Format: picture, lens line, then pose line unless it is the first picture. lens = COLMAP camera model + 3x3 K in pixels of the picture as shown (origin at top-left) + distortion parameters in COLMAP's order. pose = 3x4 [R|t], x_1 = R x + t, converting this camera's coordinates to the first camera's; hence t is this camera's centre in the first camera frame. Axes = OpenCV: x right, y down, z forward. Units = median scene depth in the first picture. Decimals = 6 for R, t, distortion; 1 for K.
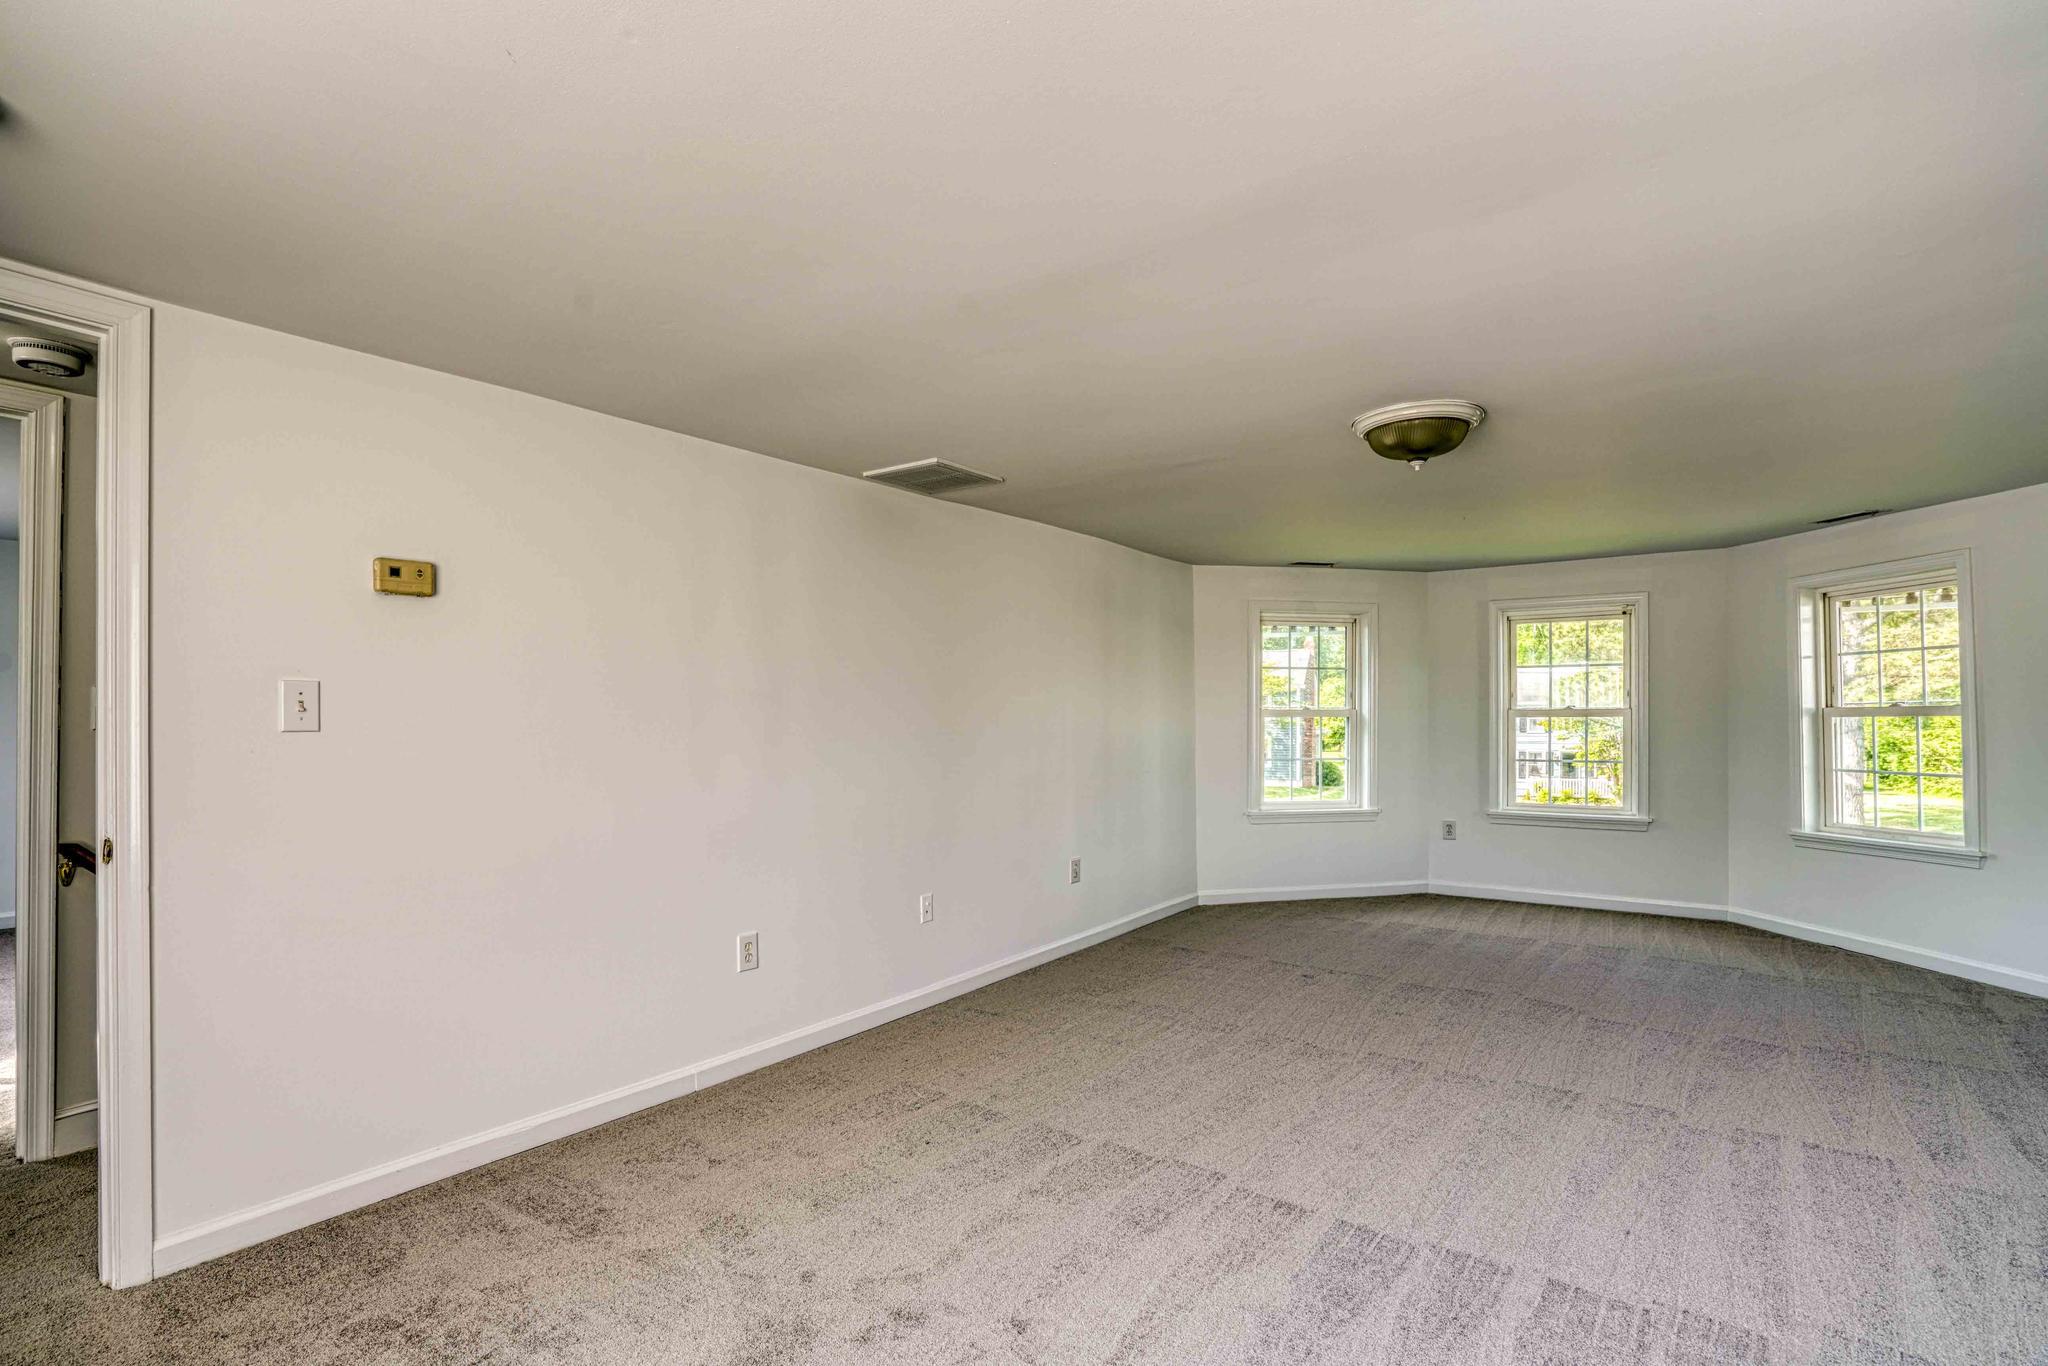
lens RADIAL K [[968.9, 0, 1036.1], [0, 968.9, 683.8], [0, 0, 1]] dist [-0.047529, 0.013154]
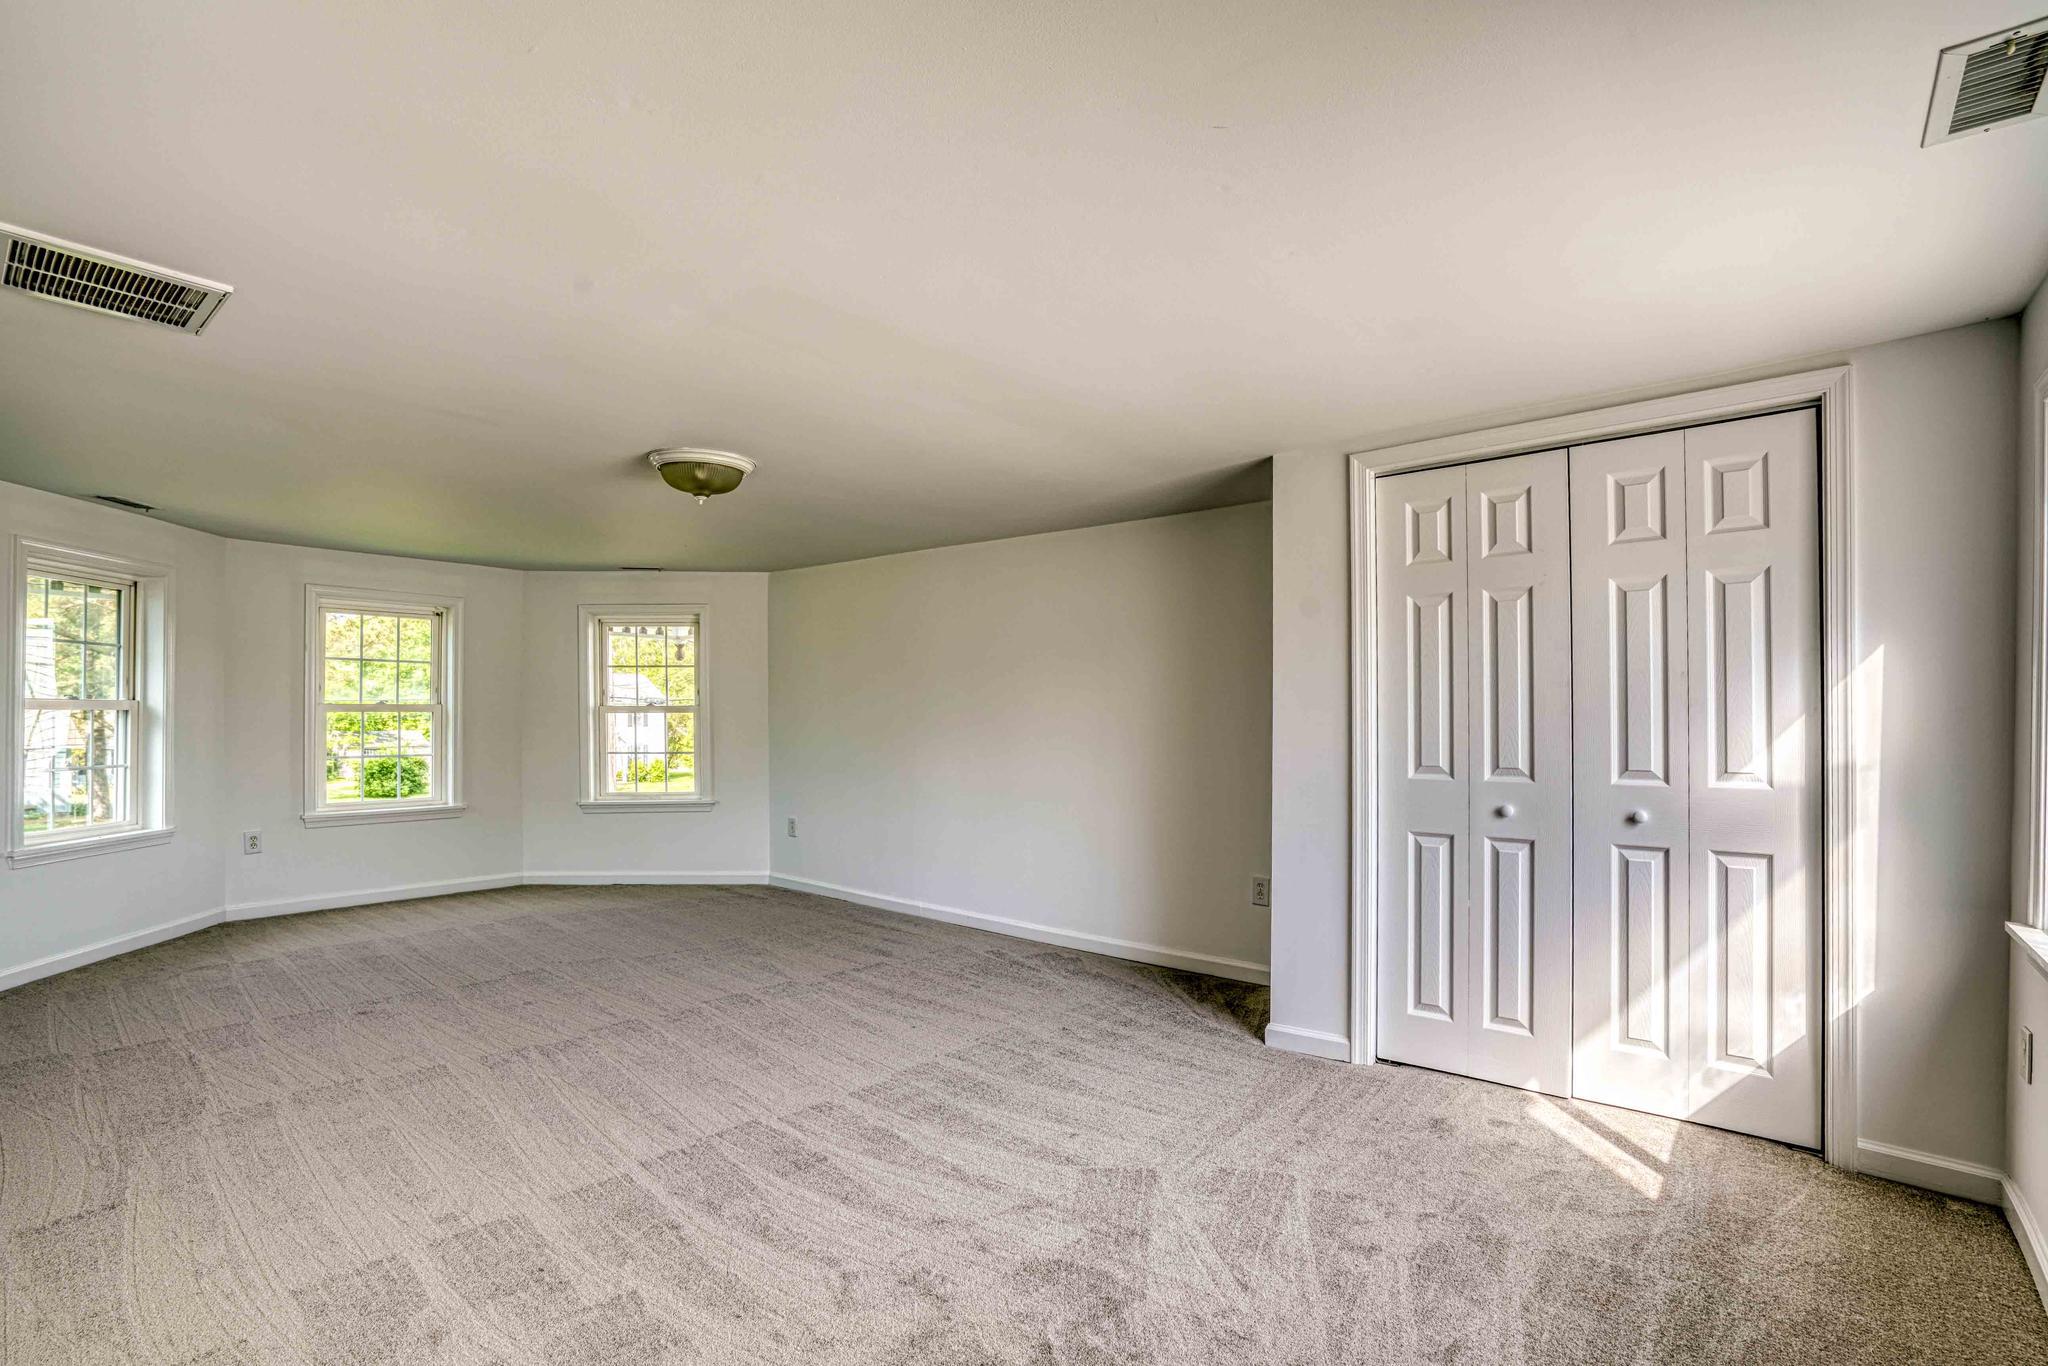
lens RADIAL K [[968.9, 0, 1037.4], [0, 968.9, 701.0], [0, 0, 1]] dist [-0.047529, 0.013154]
pose [[0.044677, 0.014957, 0.998890, -0.451085], [-0.038310, 0.999178, -0.013248, 0.011385], [-0.998267, -0.037675, 0.045213, 0.312504]]
